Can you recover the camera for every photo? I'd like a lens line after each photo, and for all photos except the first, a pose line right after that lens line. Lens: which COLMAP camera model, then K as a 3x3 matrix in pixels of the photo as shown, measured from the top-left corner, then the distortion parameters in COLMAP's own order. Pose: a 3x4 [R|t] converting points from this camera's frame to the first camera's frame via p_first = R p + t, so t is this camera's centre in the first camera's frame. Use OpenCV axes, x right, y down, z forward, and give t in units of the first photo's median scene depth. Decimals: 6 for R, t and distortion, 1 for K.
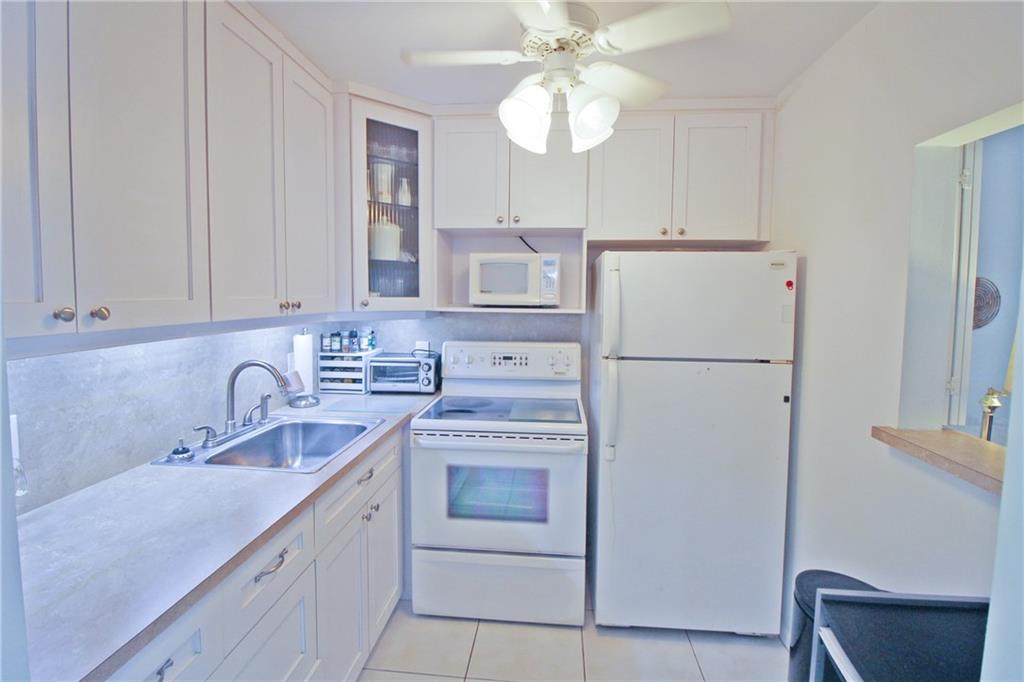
lens RADIAL K [[475.9, 0, 507.6], [0, 475.9, 319.8], [0, 0, 1]] dist [-0.000222, -0.013550]
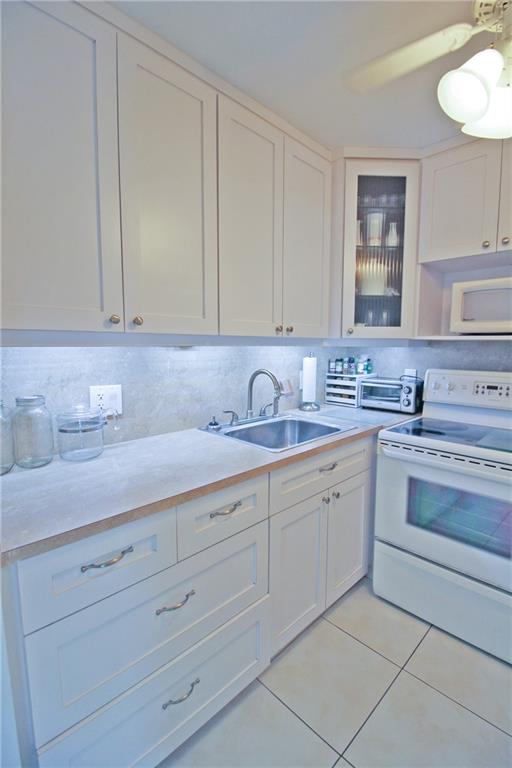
lens RADIAL K [[352.2, 0, 272.5], [0, 352.2, 379.9], [0, 0, 1]] dist [-0.001363, -0.013070]
pose [[0.784677, 0.059829, -0.617011, 0.103391], [-0.034753, 0.998012, 0.052576, 0.046929], [0.618930, -0.019812, 0.785196, 0.154852]]
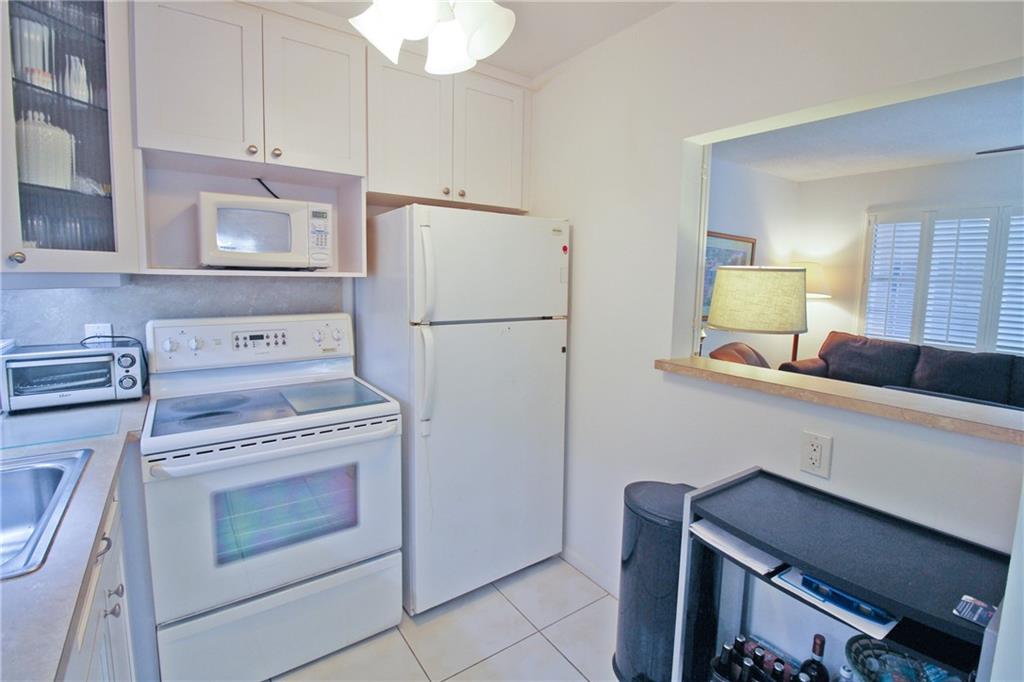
lens RADIAL K [[475.9, 0, 507.6], [0, 475.9, 319.8], [0, 0, 1]] dist [-0.000222, -0.013550]
pose [[0.757672, -0.057021, 0.650139, -0.212015], [0.024541, 0.997961, 0.058927, 0.019564], [-0.652173, -0.028692, 0.757527, 0.179893]]
